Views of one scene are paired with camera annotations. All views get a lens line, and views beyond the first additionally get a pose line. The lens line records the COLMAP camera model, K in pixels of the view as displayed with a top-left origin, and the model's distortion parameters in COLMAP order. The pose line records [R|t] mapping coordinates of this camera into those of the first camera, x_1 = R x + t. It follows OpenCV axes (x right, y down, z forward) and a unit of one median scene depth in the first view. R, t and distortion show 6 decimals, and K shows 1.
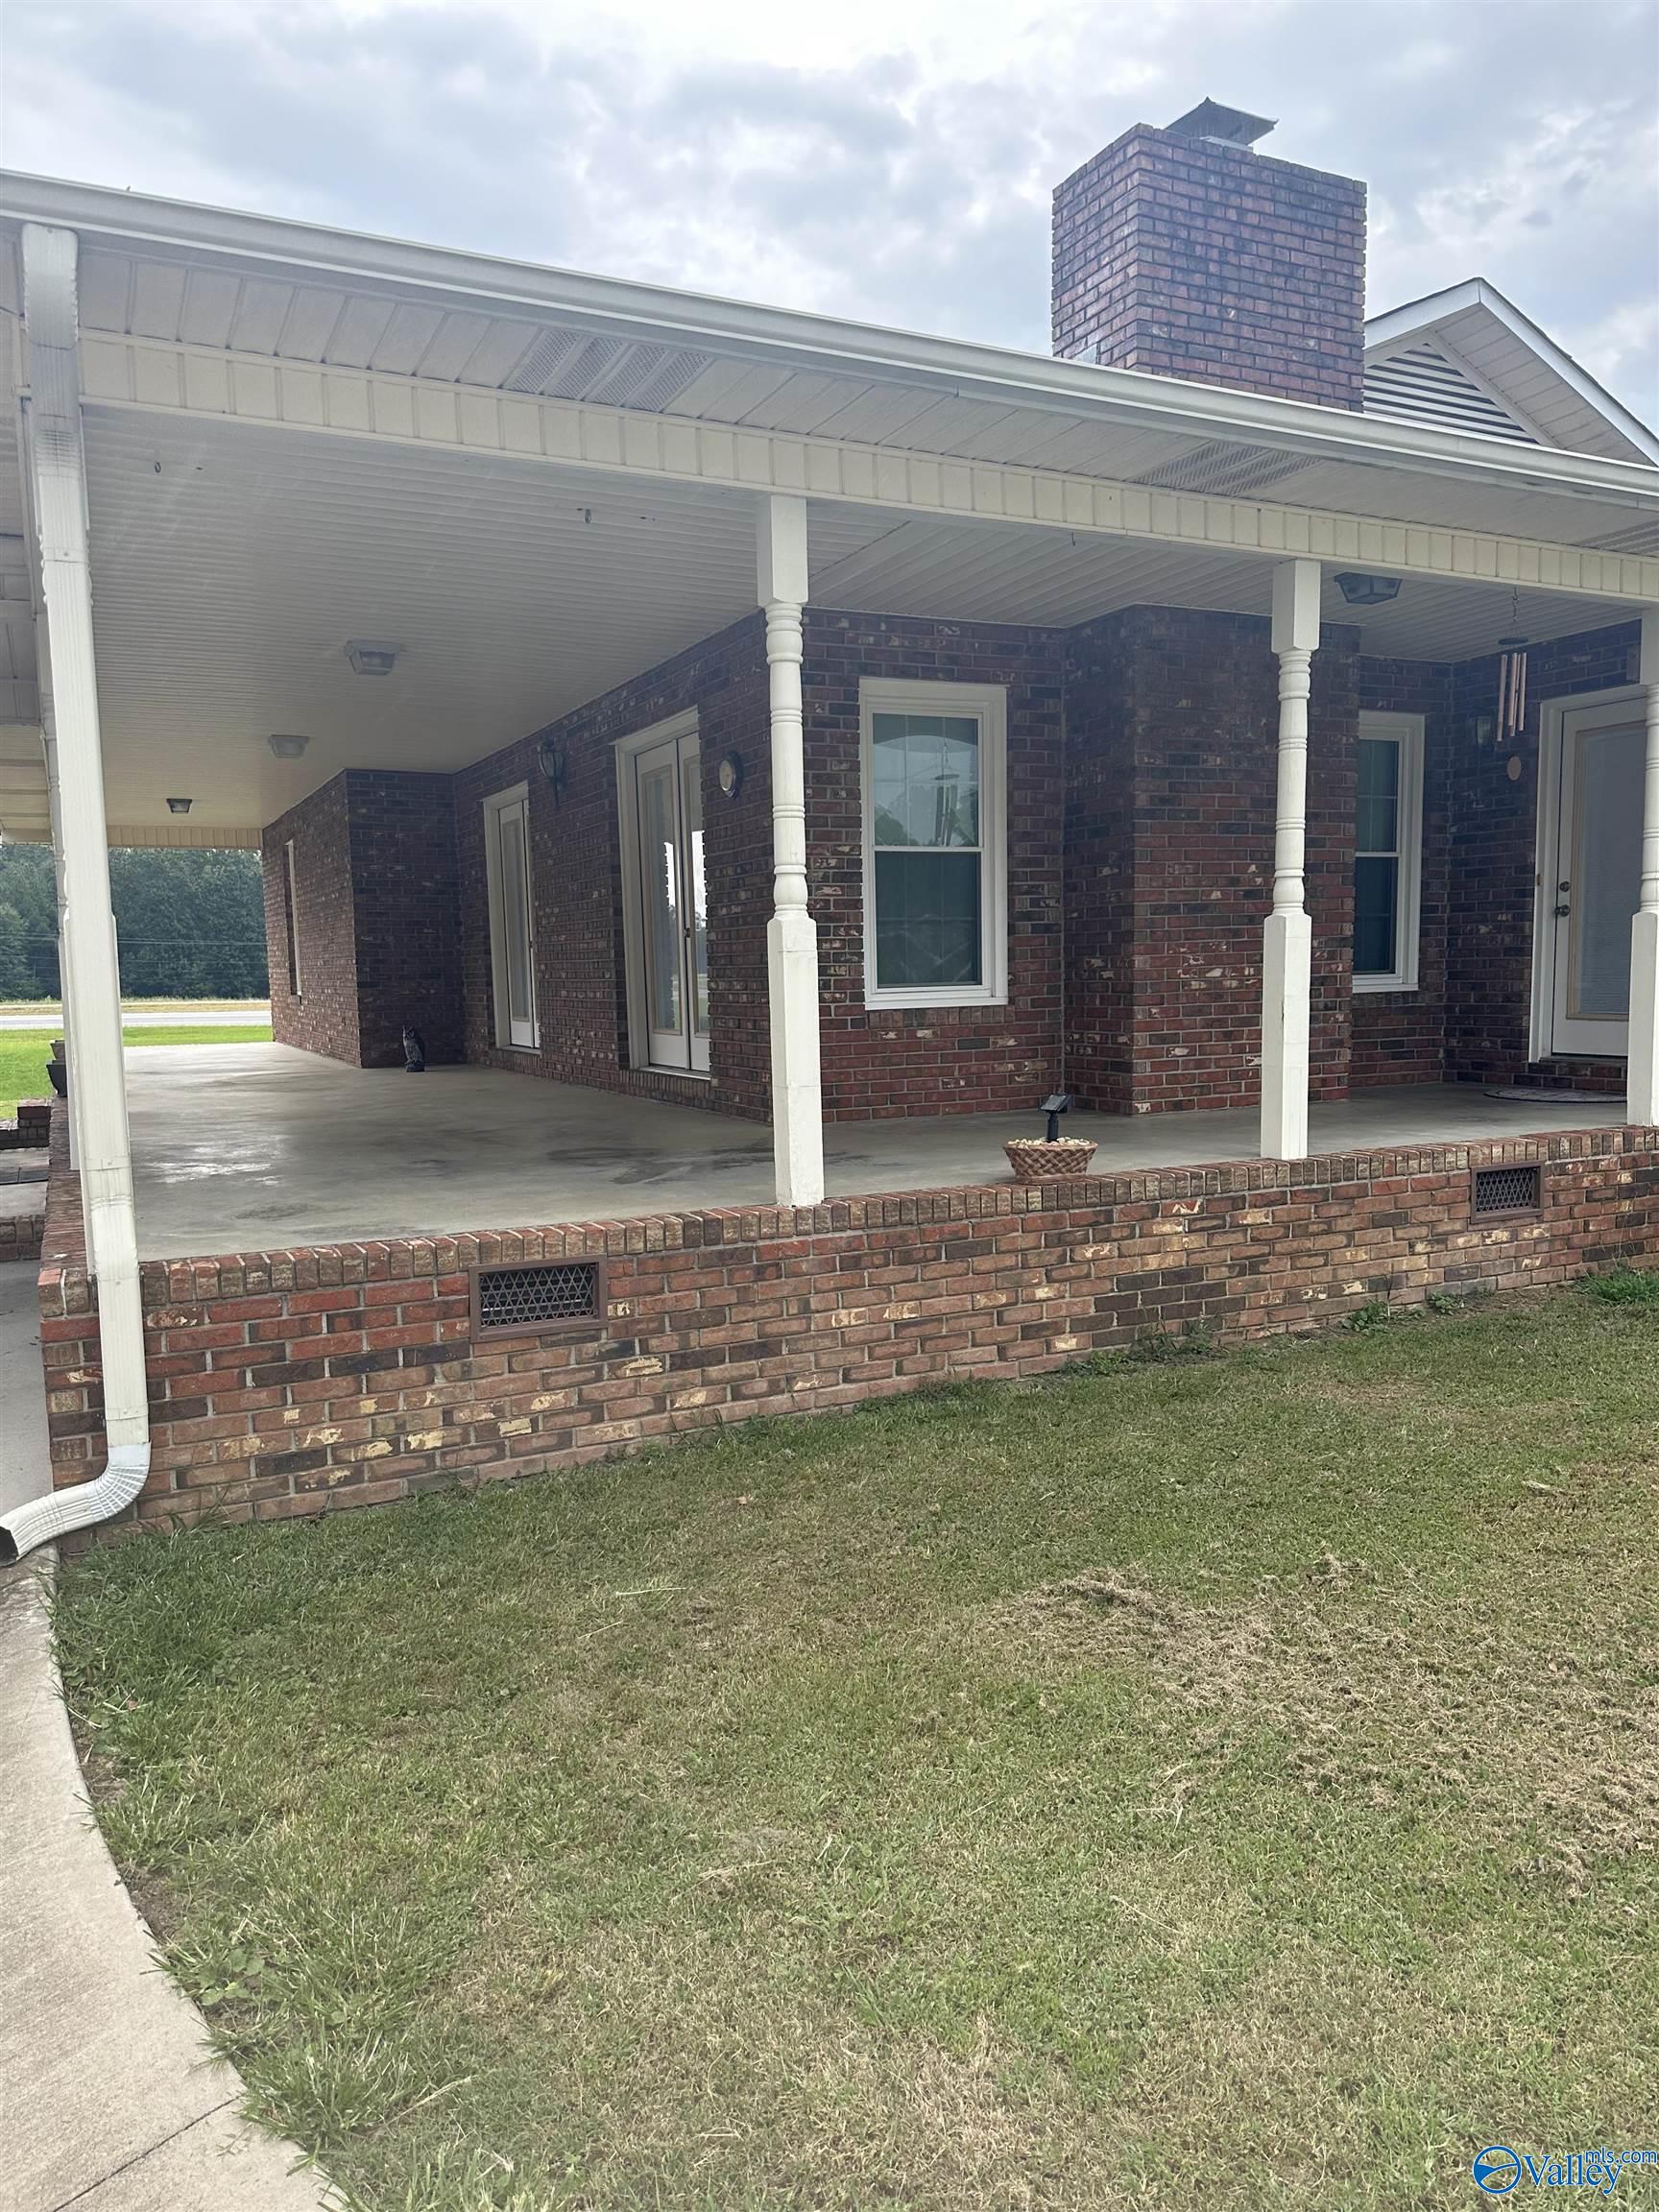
lens RADIAL K [[1544.4, 0, 824.2], [0, 1544.4, 1116.4], [0, 0, 1]] dist [0.049931, -0.063450]
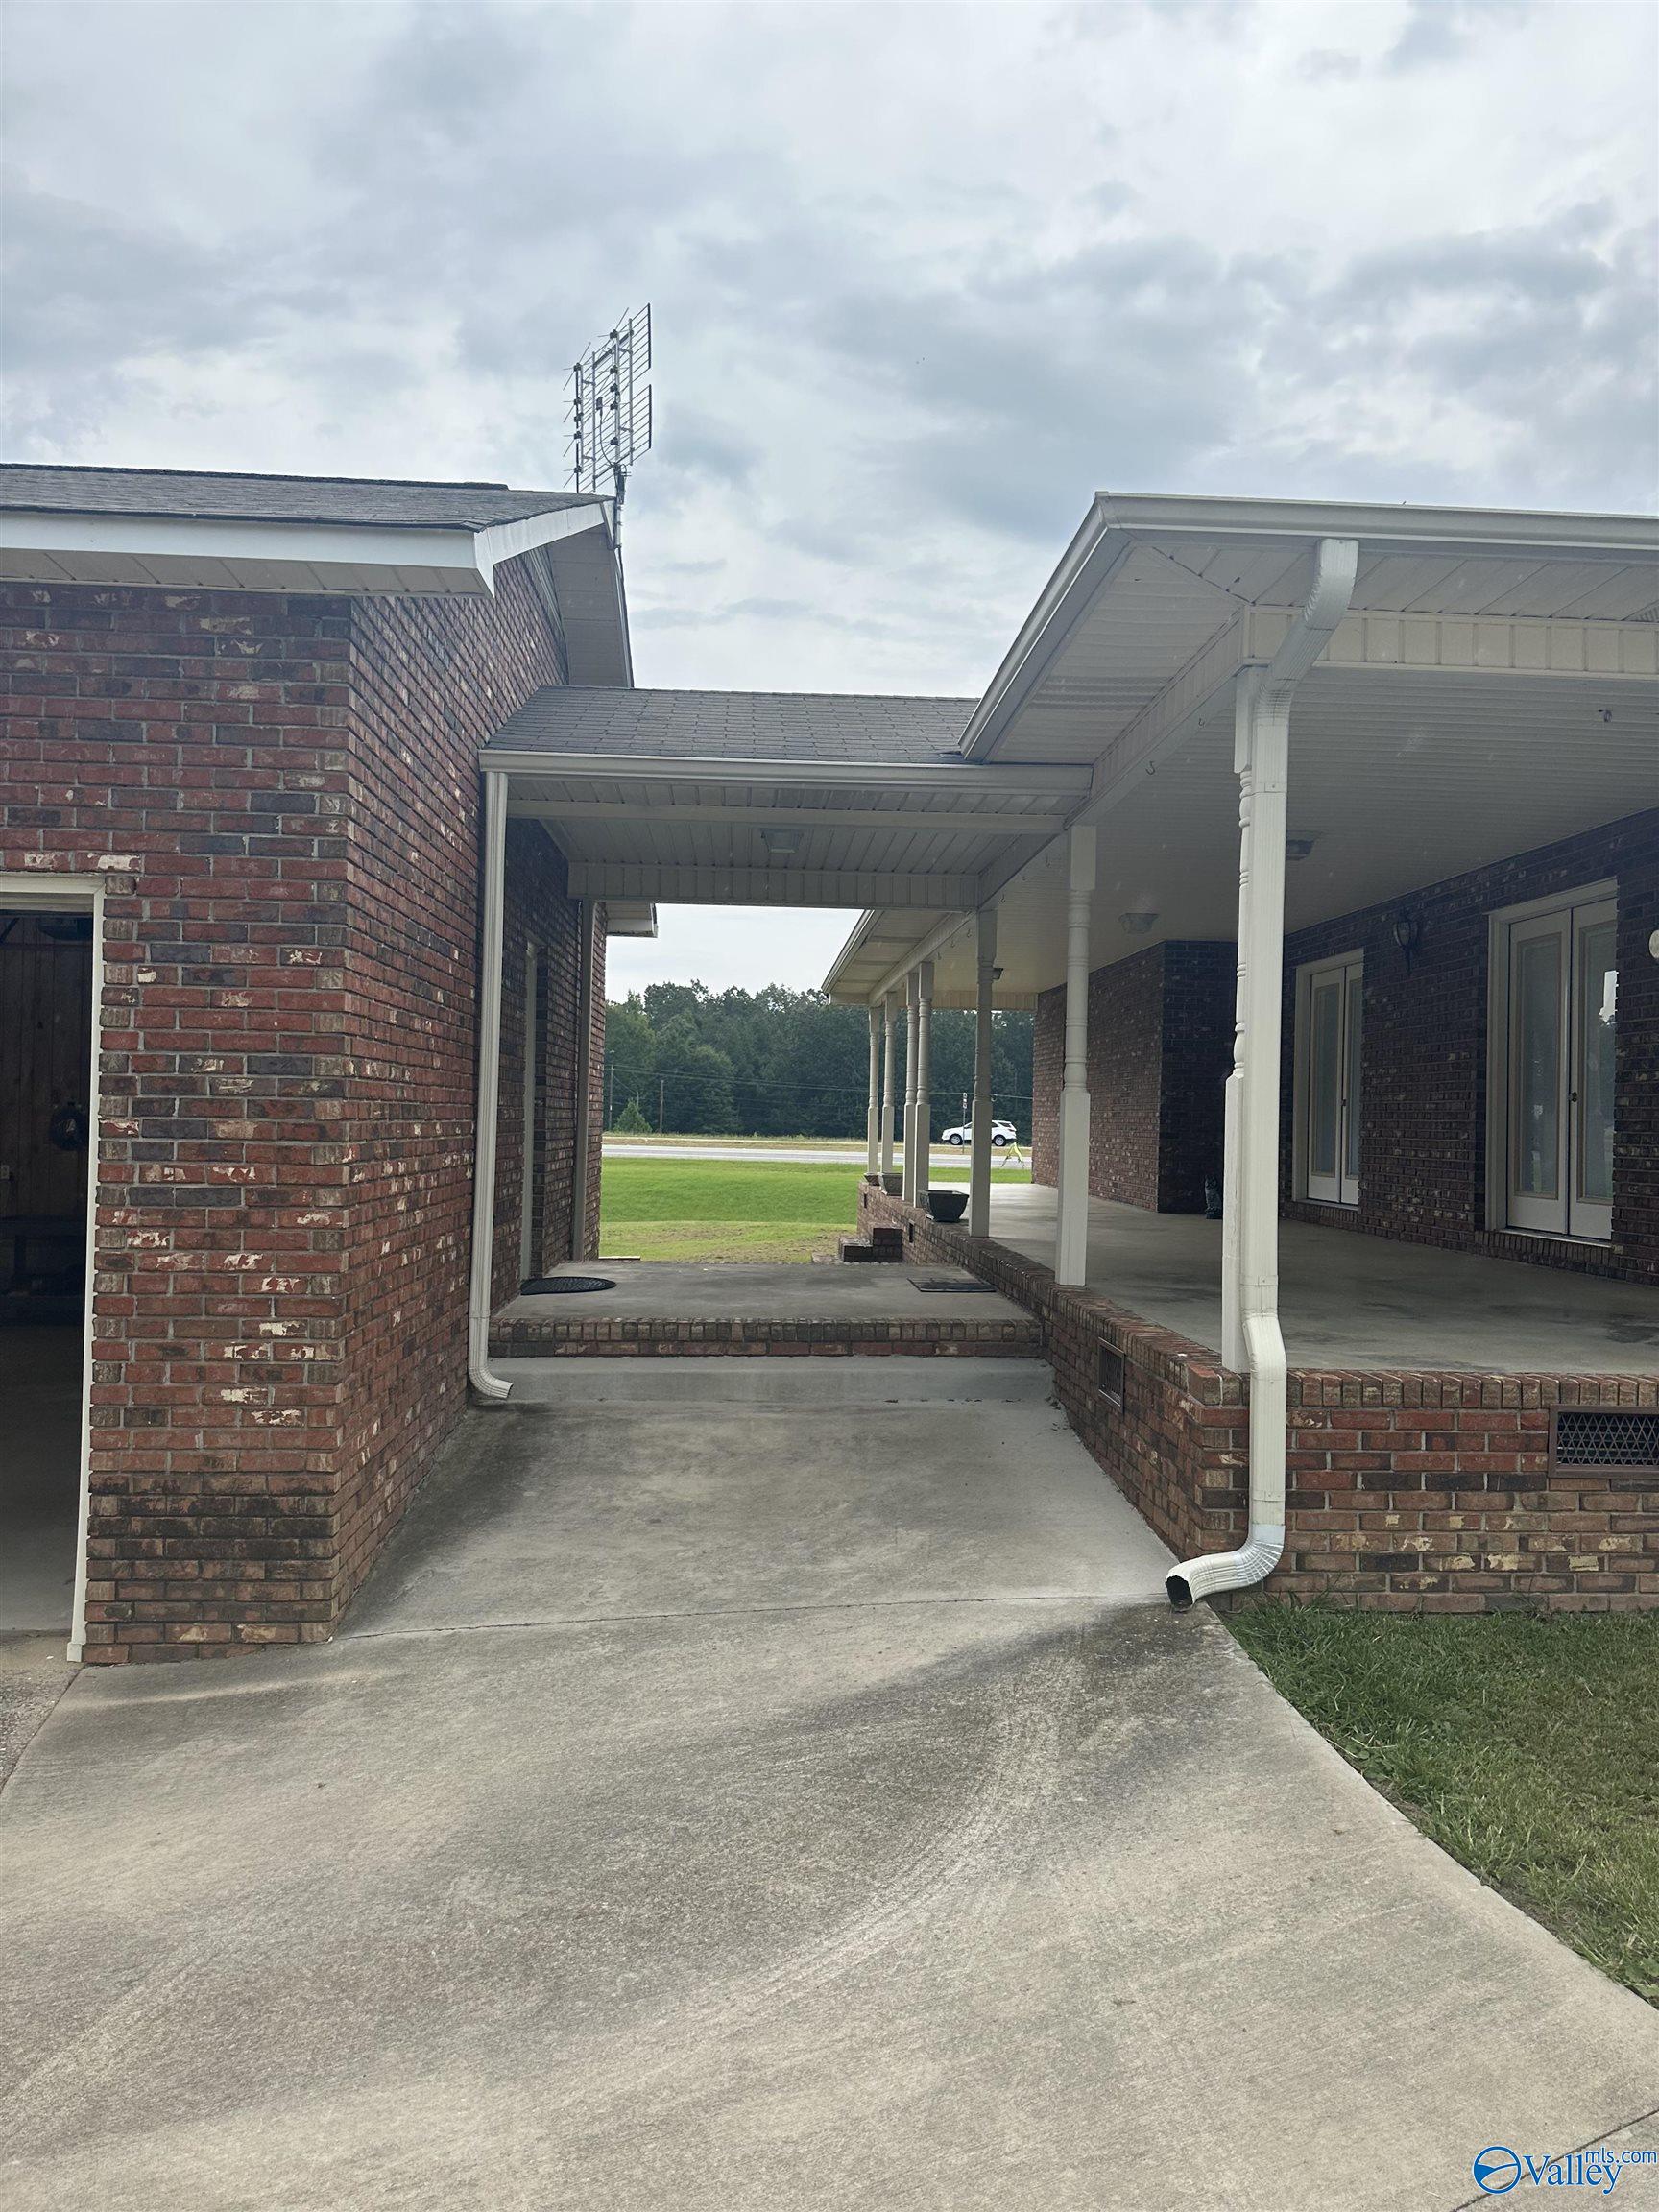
lens RADIAL K [[1544.4, 0, 766.9], [0, 1544.4, 1110.0], [0, 0, 1]] dist [0.049931, -0.063450]
pose [[0.920276, 0.035589, -0.389649, -0.308376], [-0.075266, 0.993358, -0.087035, 0.028139], [0.383963, 0.109423, 0.916842, -0.220765]]
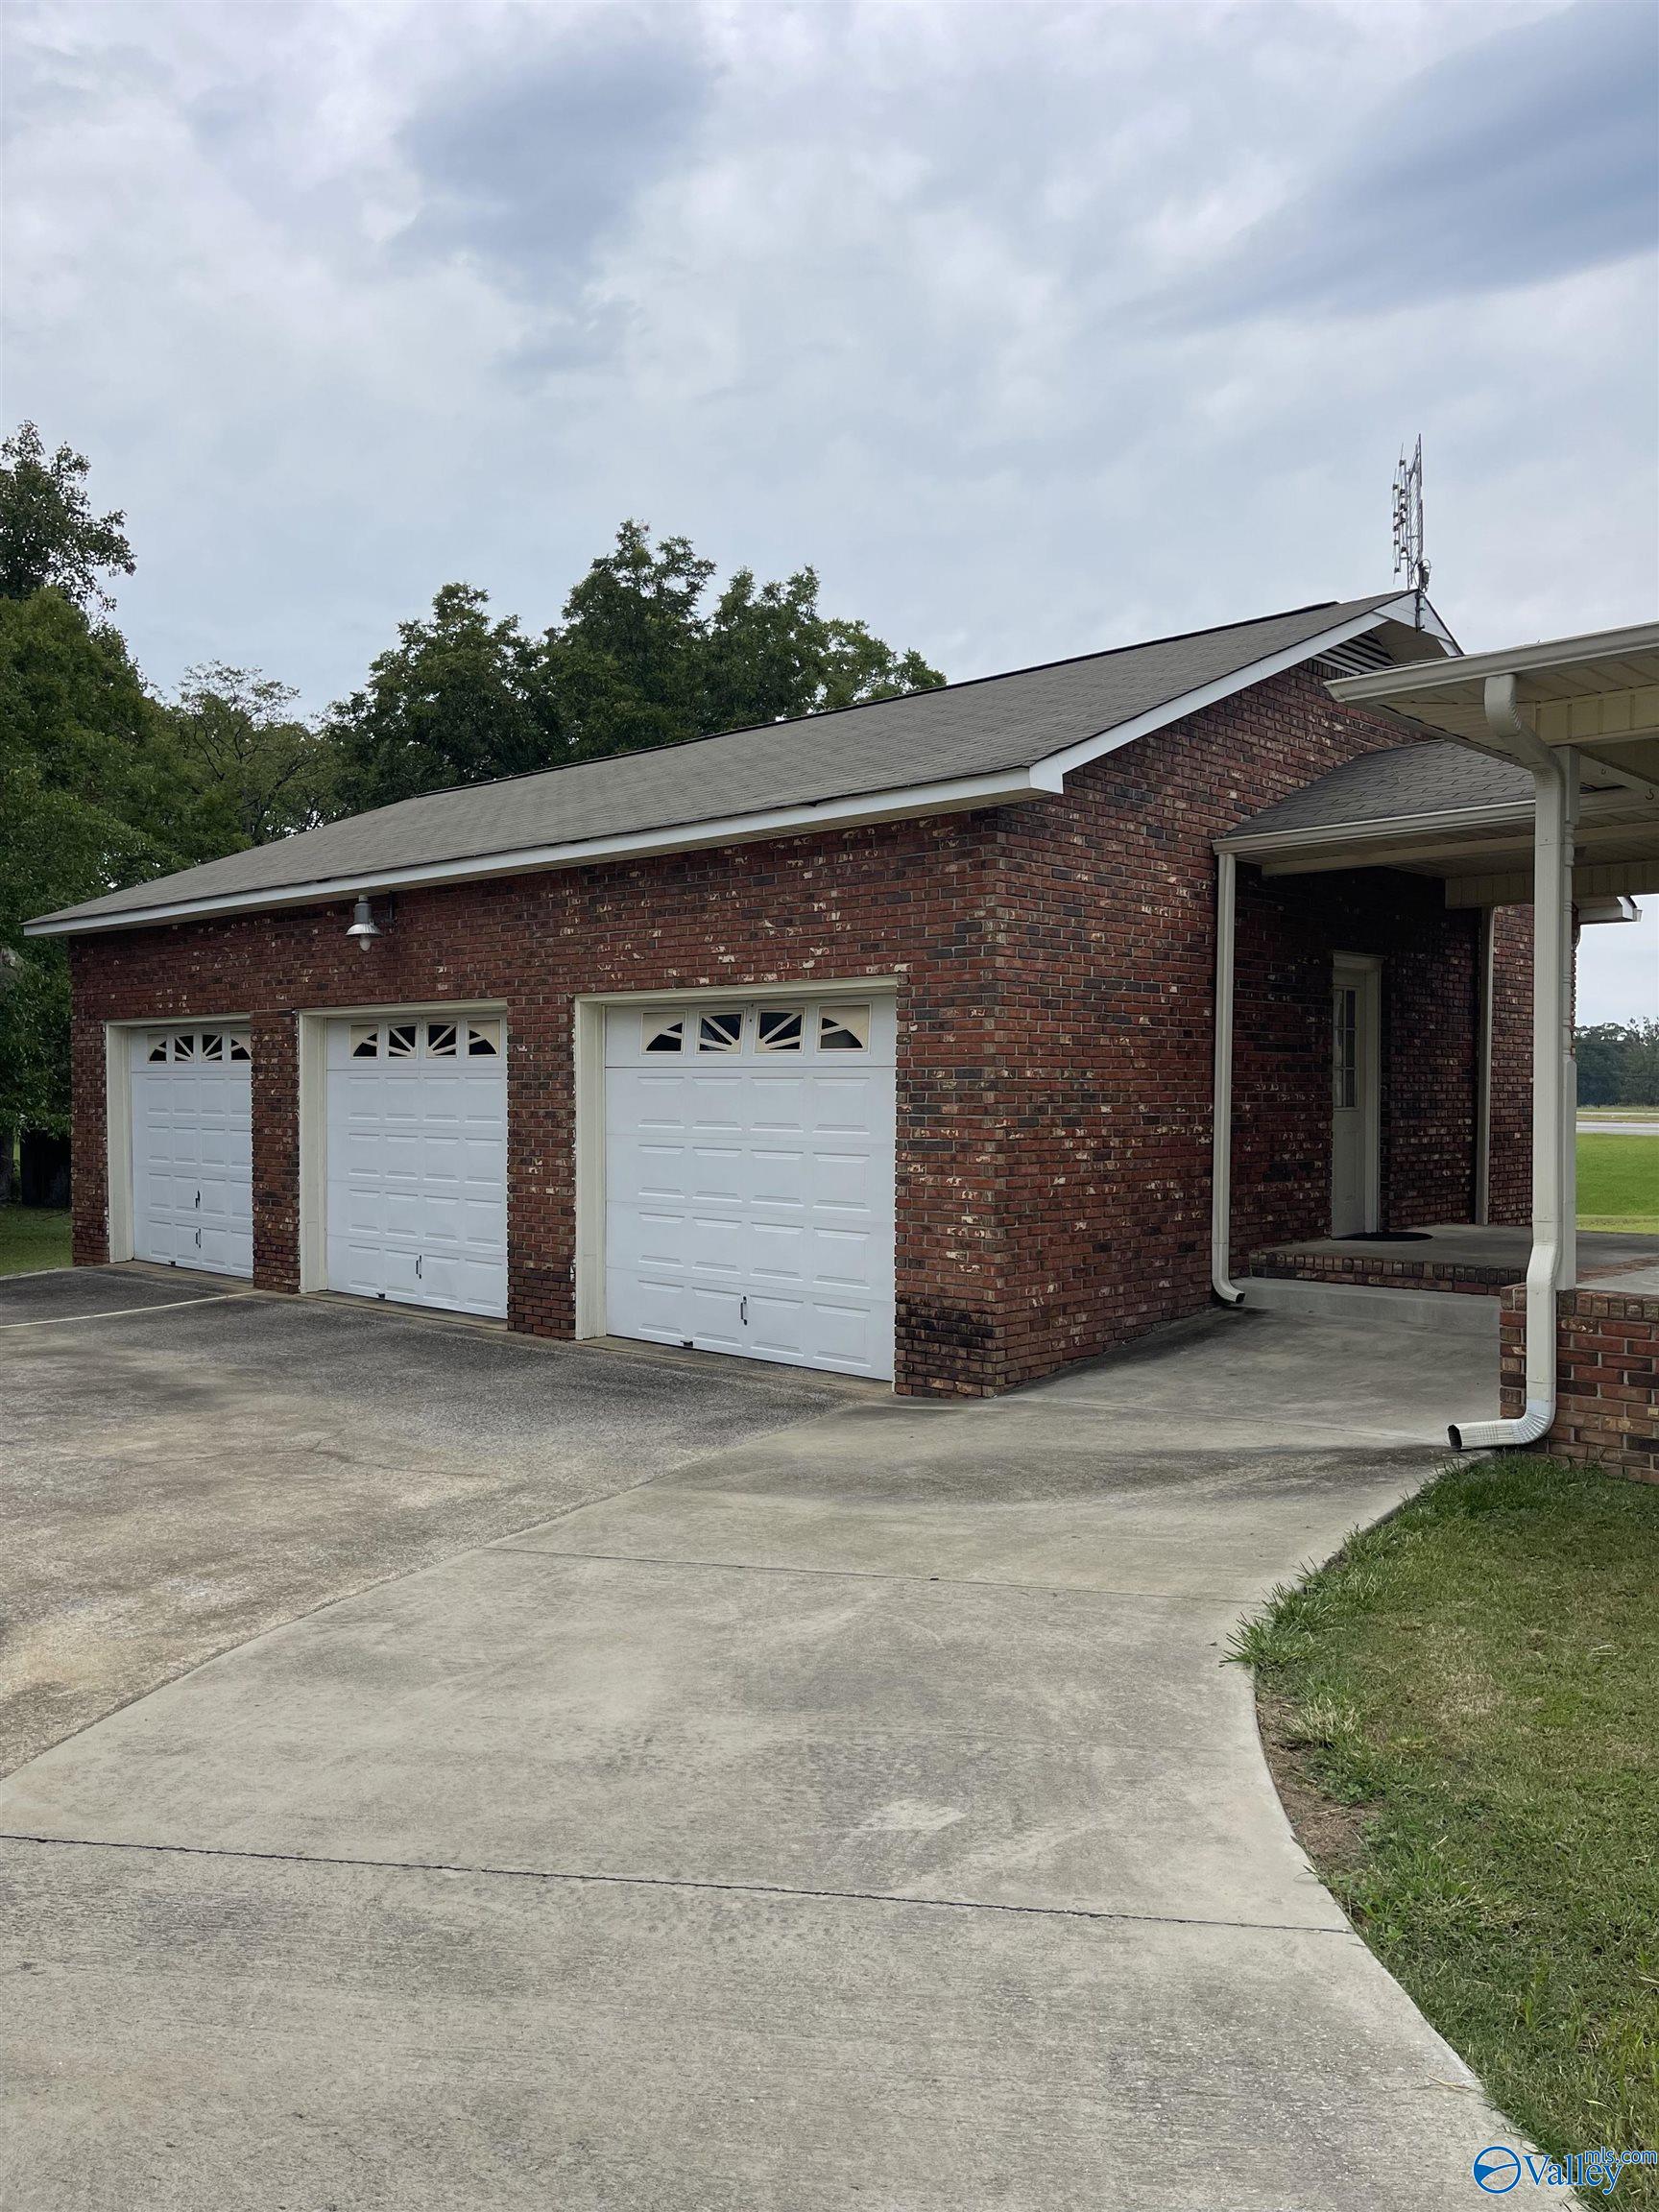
lens RADIAL K [[1682.8, 0, 822.3], [0, 1682.8, 1105.2], [0, 0, 1]] dist [0.047622, -0.007875]
pose [[0.328824, 0.026924, -0.944007, 0.798438], [-0.103360, 0.994615, -0.007636, 0.005467], [0.938718, 0.100083, 0.329836, -0.225183]]
